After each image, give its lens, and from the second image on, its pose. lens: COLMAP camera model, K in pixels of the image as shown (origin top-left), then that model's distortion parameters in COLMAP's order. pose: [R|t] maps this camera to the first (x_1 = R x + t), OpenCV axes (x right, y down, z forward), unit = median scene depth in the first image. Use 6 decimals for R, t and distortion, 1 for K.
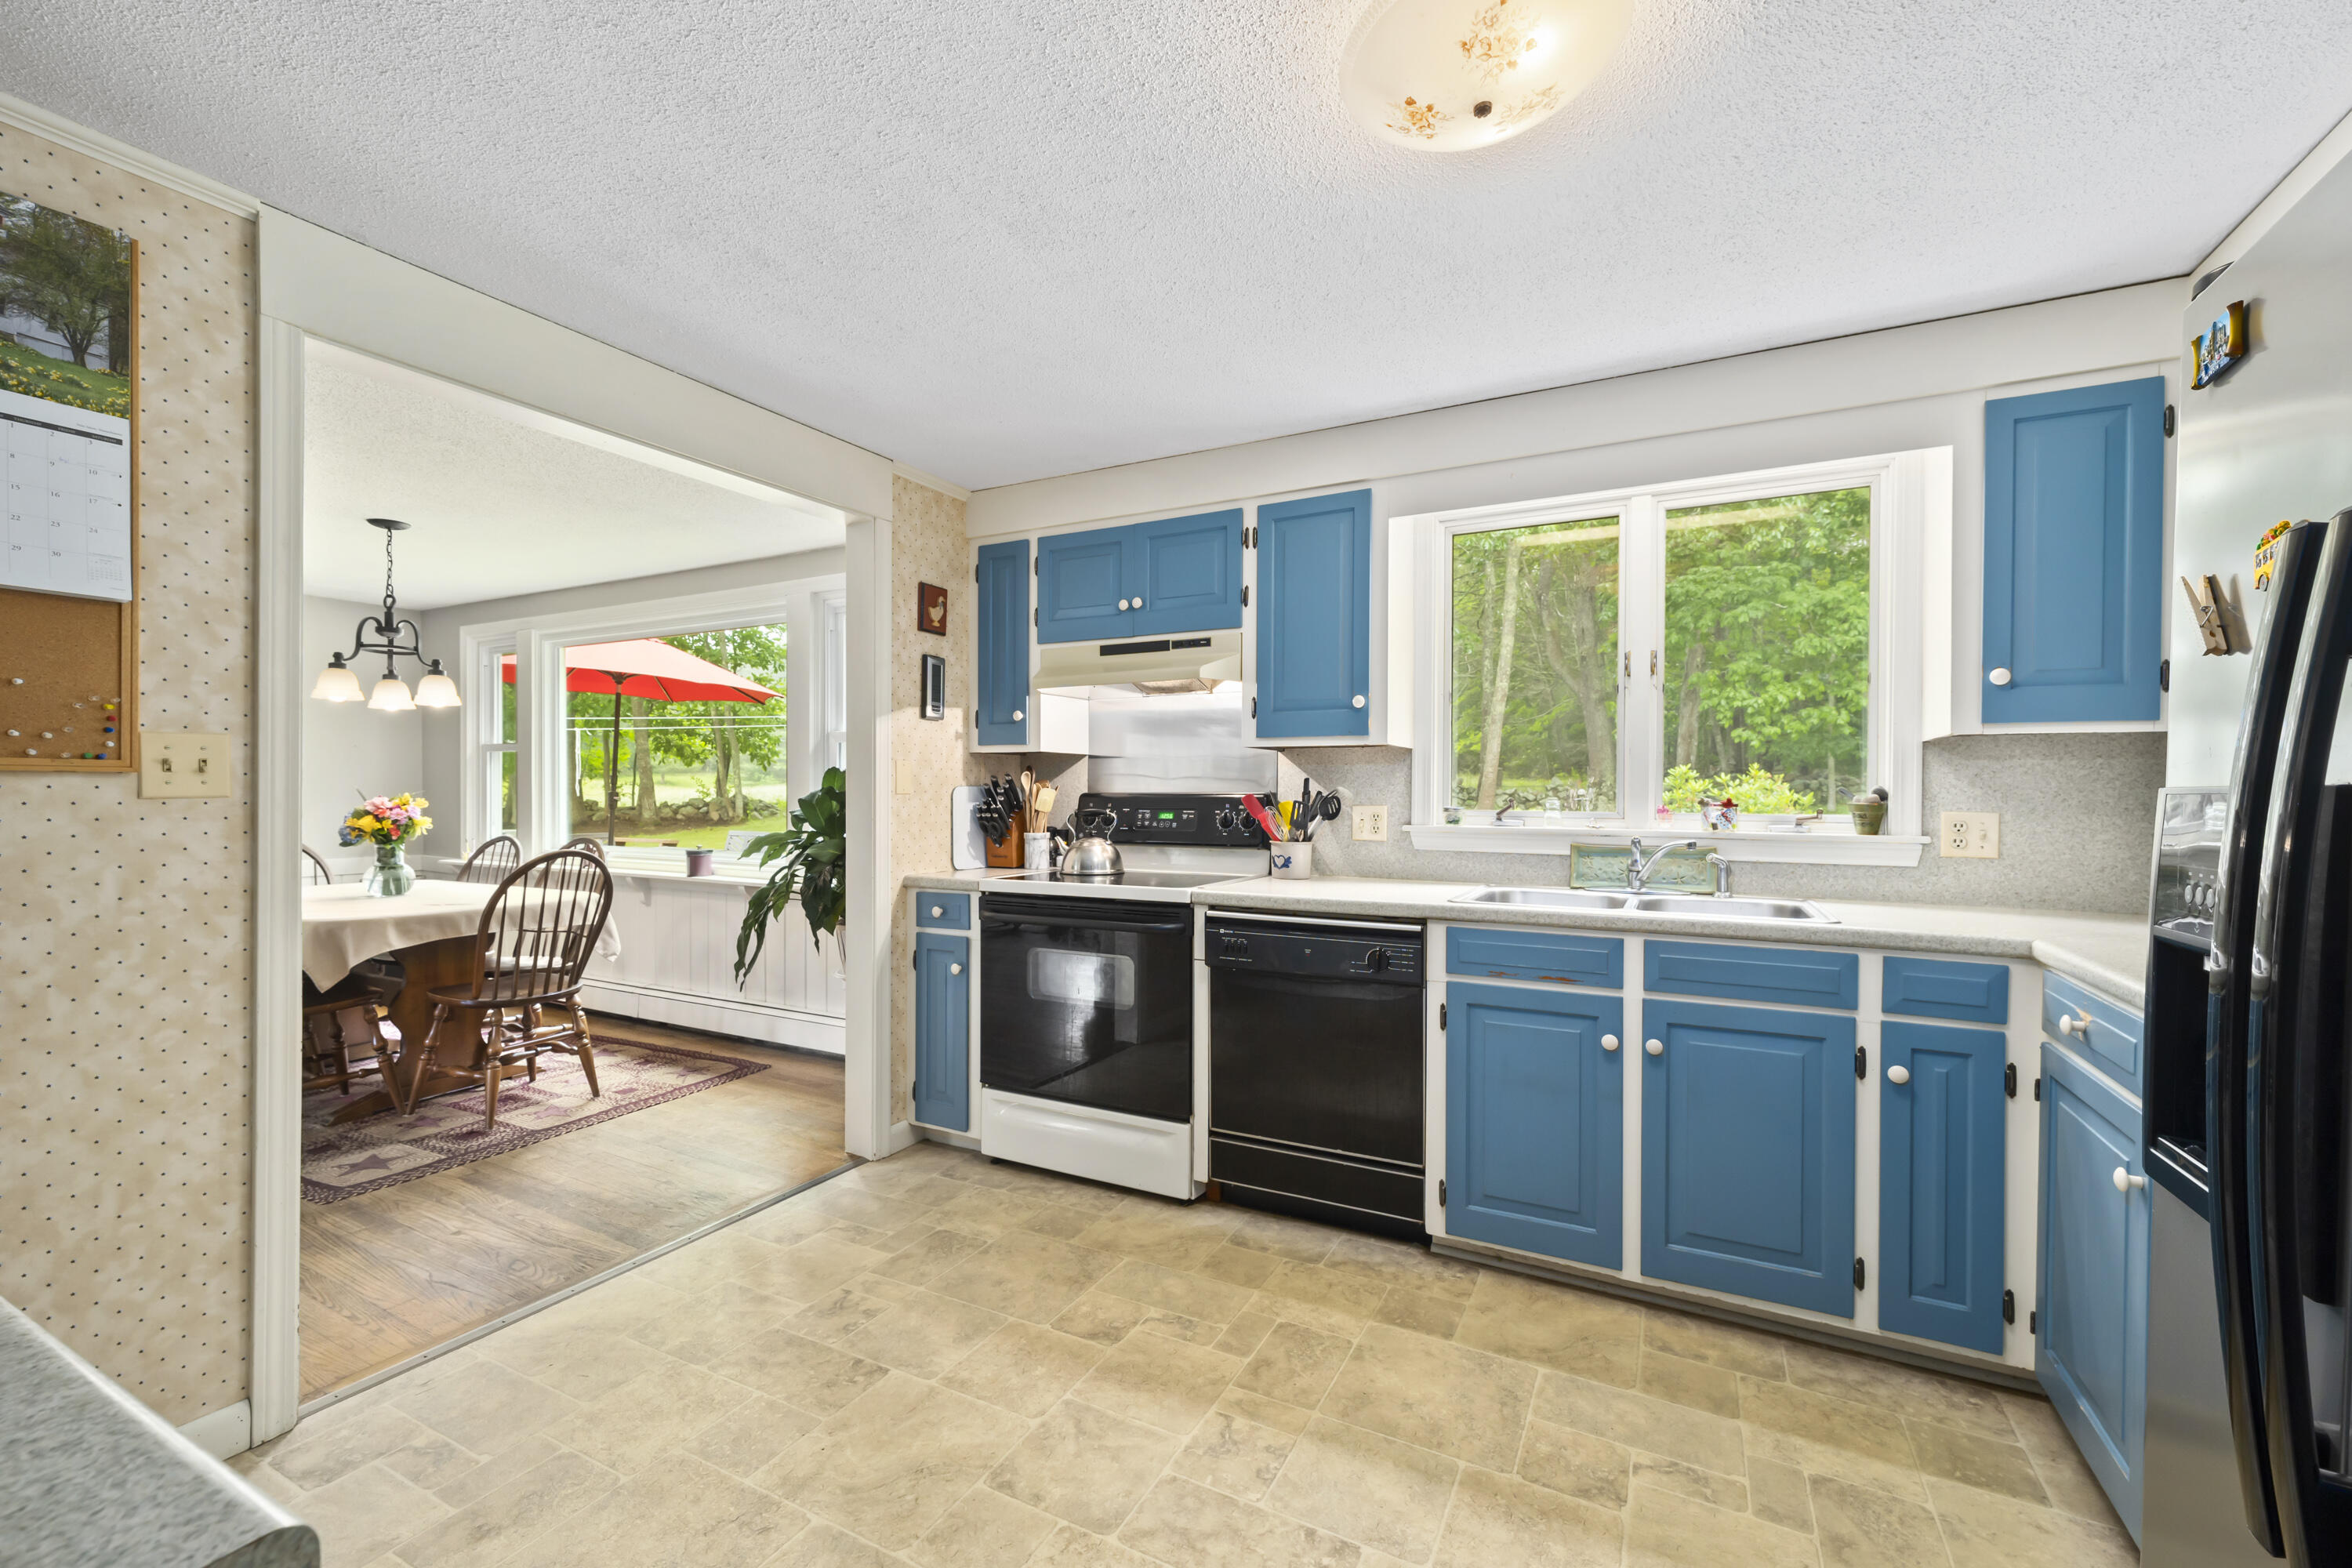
lens RADIAL K [[966.4, 0, 1176.0], [0, 966.4, 784.0], [0, 0, 1]] dist [-0.000762, -0.000077]
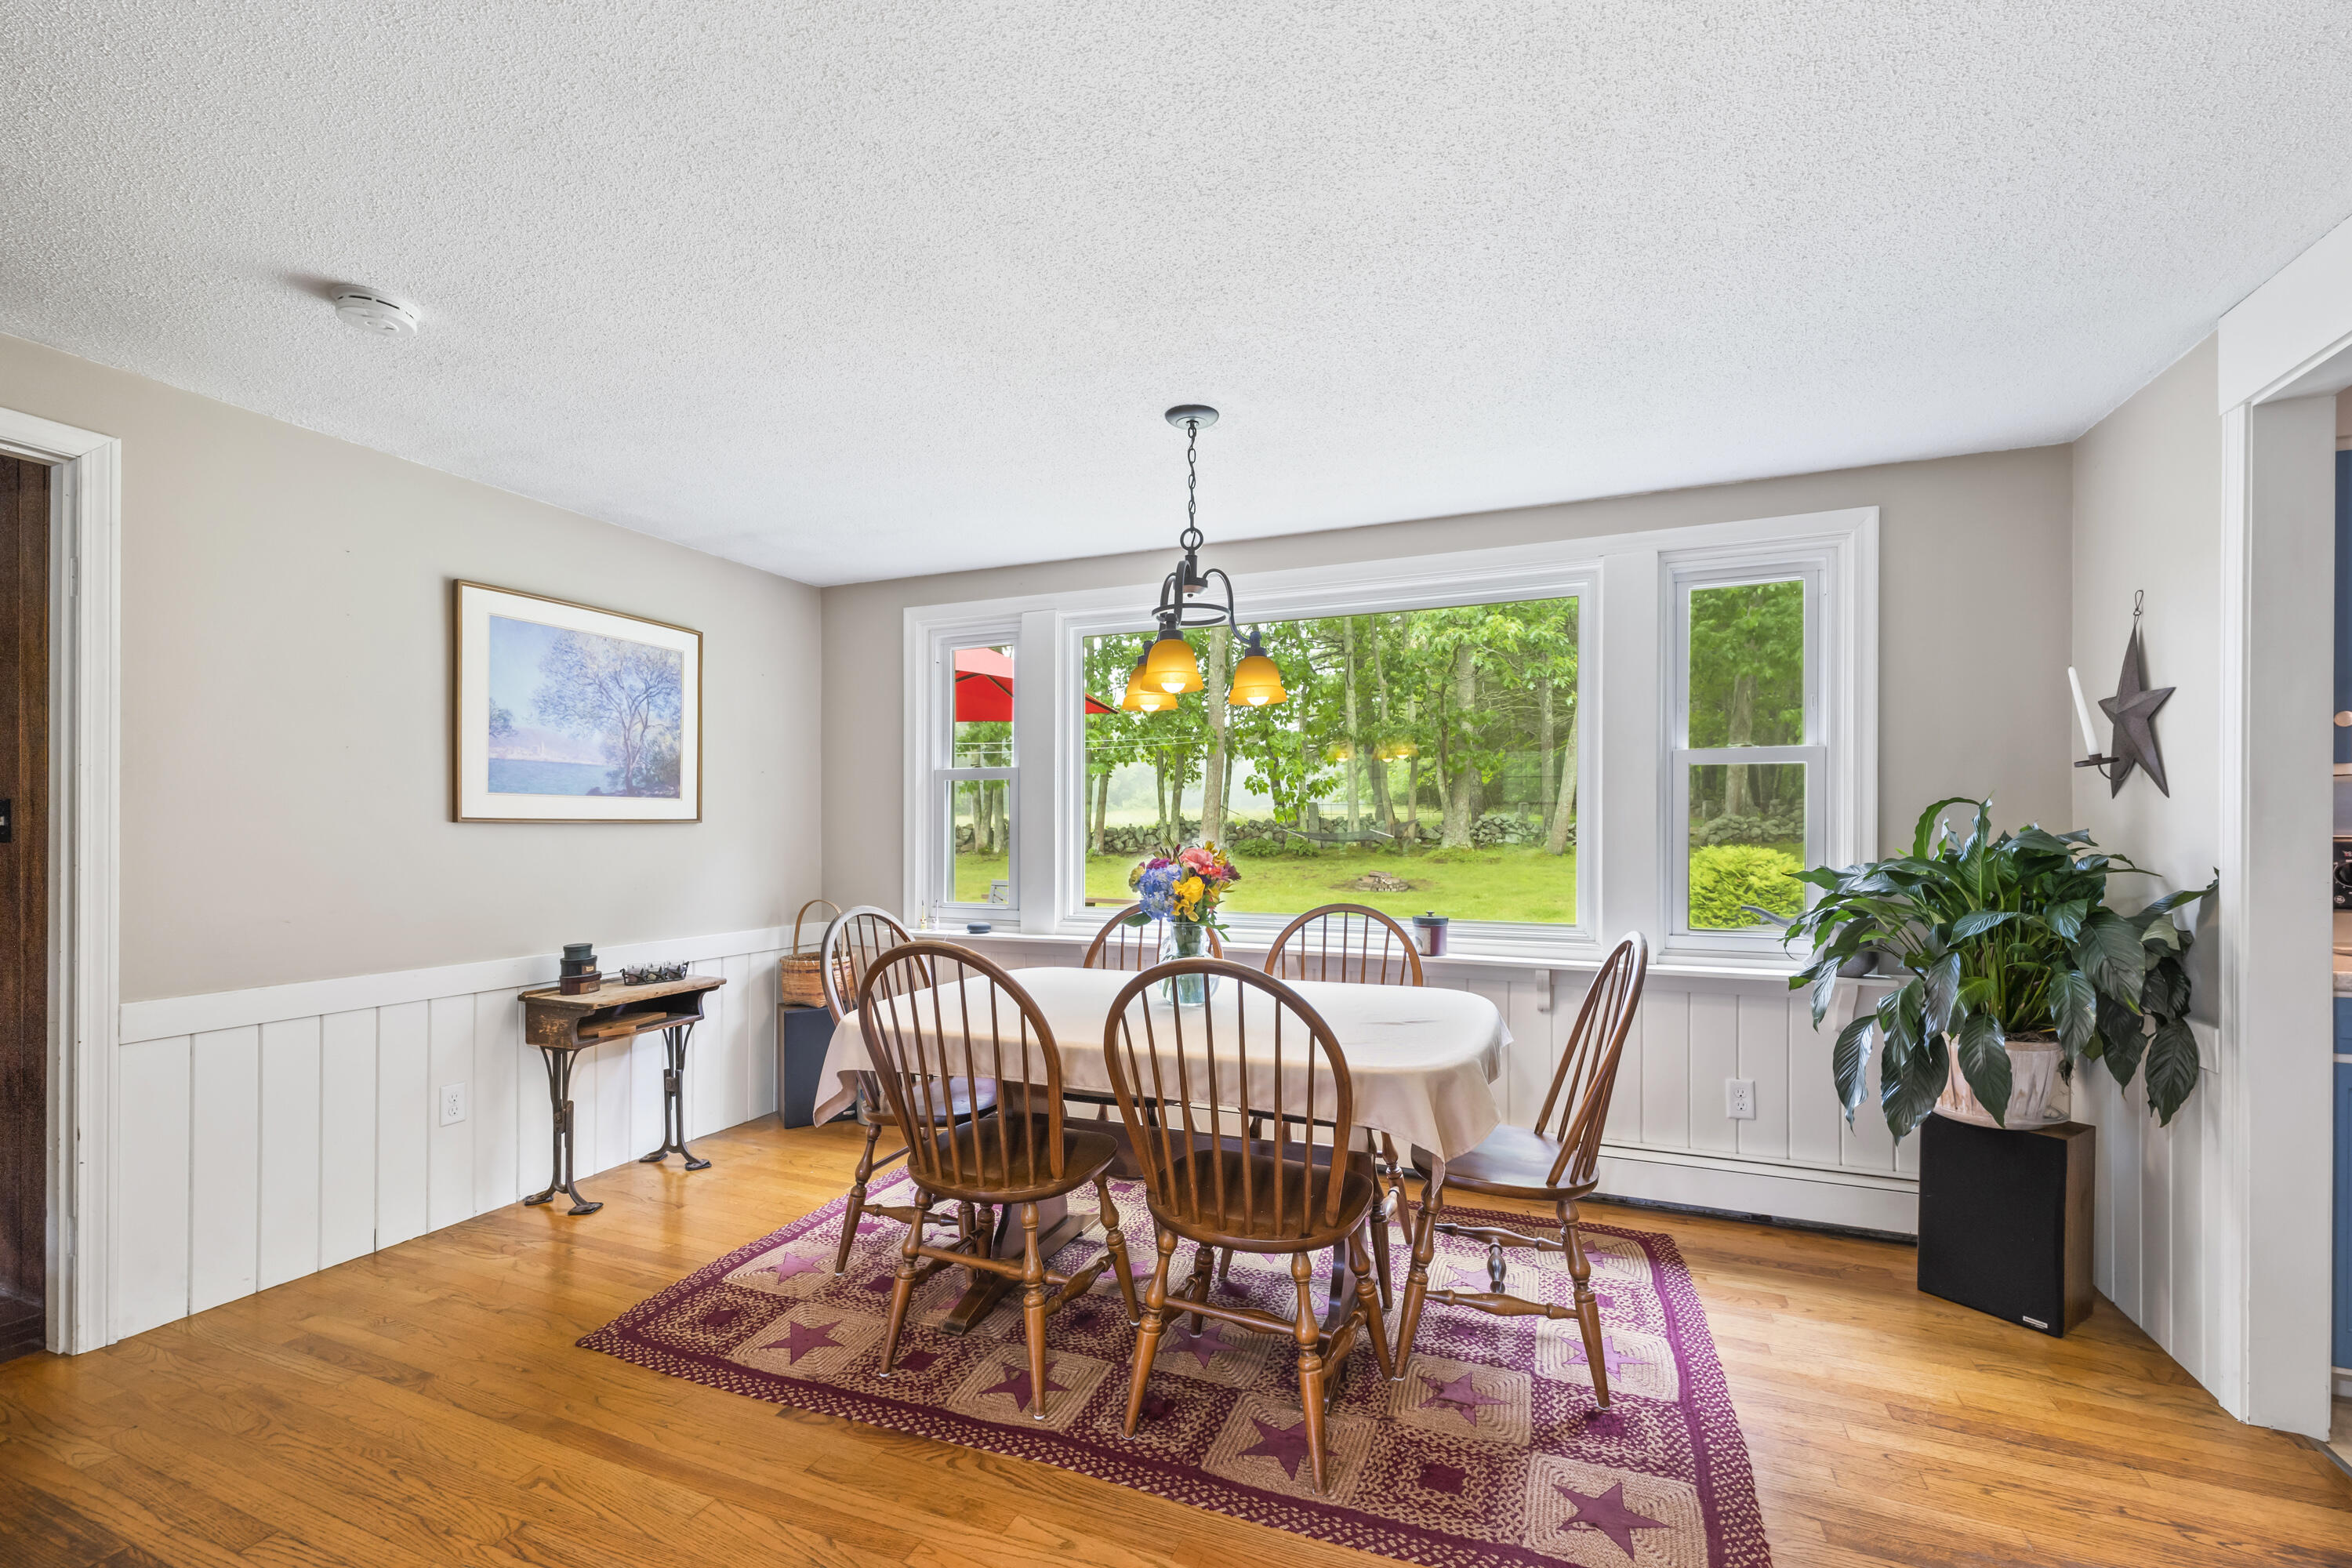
lens RADIAL K [[981.2, 0, 1178.9], [0, 981.2, 814.6], [0, 0, 1]] dist [-0.000251, -0.000054]
pose [[0.995238, -0.002444, 0.097445, -0.937662], [0.003012, 0.999979, -0.005679, -0.004275], [-0.097430, 0.005945, 0.995225, 0.382743]]
